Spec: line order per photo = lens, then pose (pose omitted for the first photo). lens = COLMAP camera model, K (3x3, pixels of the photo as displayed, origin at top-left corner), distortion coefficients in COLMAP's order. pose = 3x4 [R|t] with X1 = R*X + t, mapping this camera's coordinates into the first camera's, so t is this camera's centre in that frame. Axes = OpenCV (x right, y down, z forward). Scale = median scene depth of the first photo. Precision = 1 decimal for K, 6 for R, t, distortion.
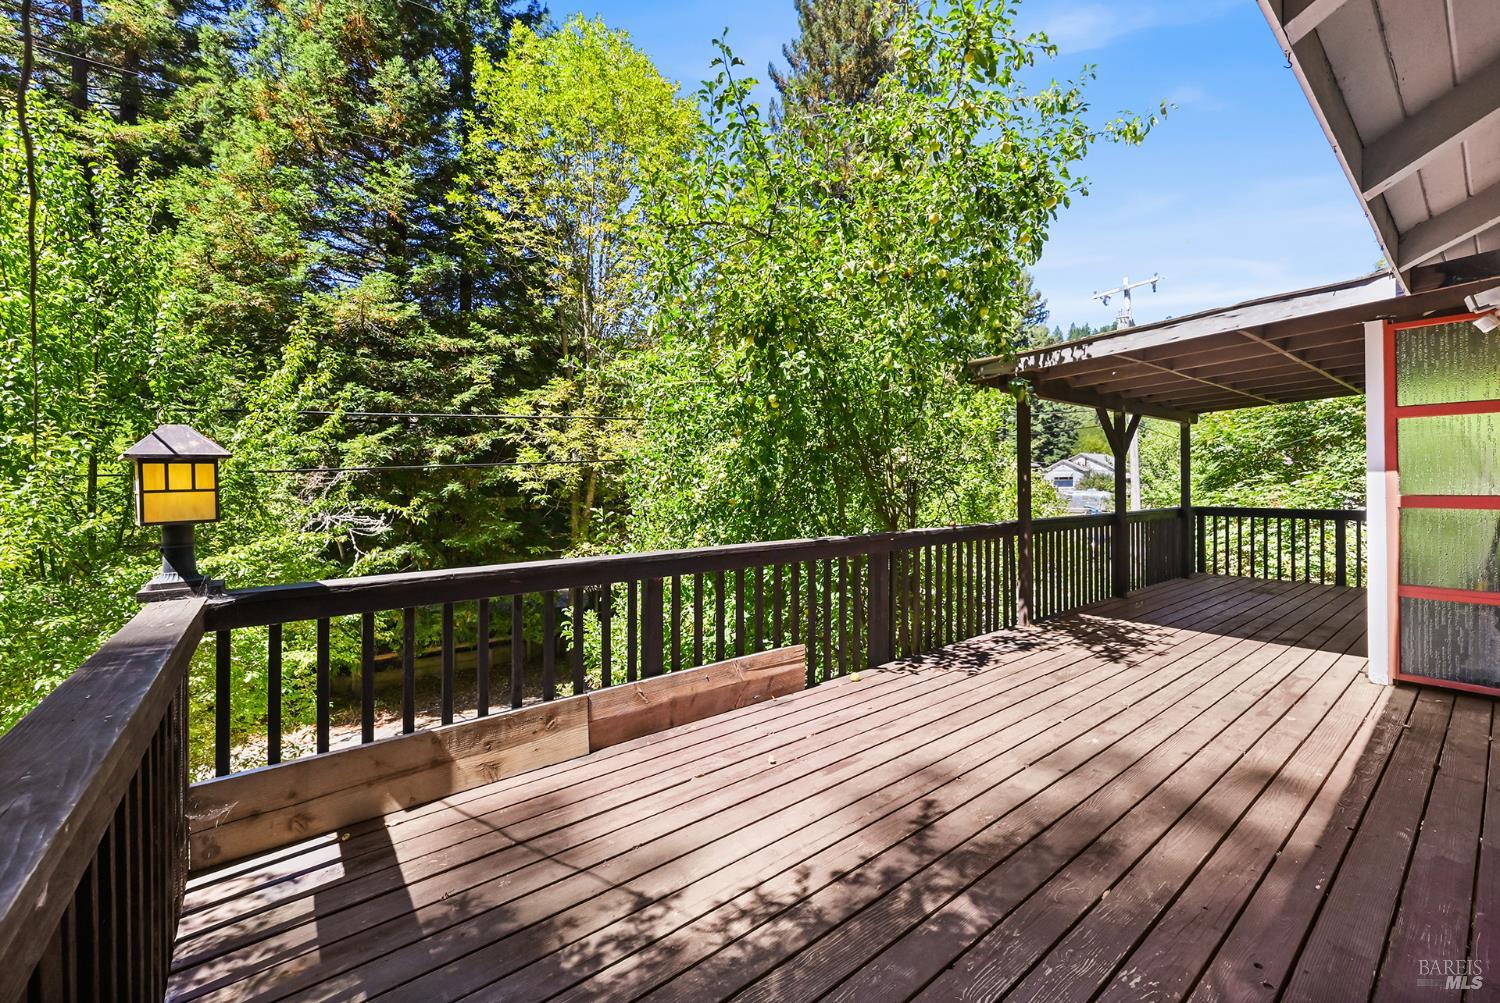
lens RADIAL K [[594.8, 0, 758.0], [0, 594.8, 485.2], [0, 0, 1]] dist [-0.001395, 0.000244]
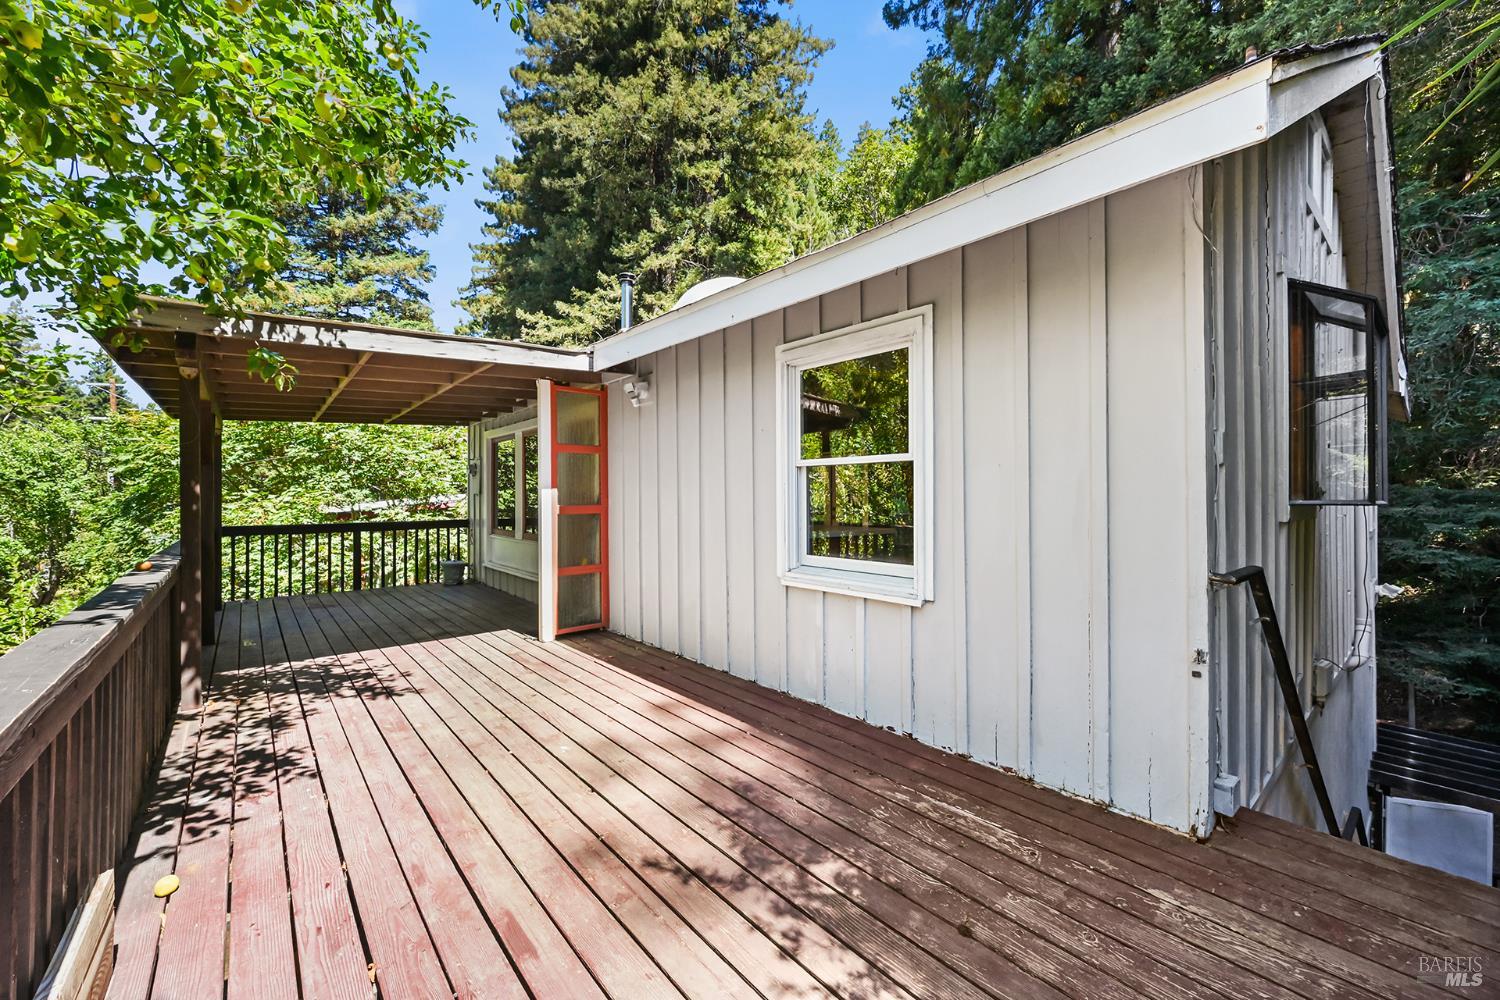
lens RADIAL K [[594.8, 0, 759.7], [0, 594.8, 498.5], [0, 0, 1]] dist [-0.001395, 0.000244]
pose [[-0.036137, 0.003475, 0.999341, -0.363747], [0.005685, 0.999978, -0.003272, 0.005541], [-0.999331, 0.005563, -0.036156, 0.545672]]
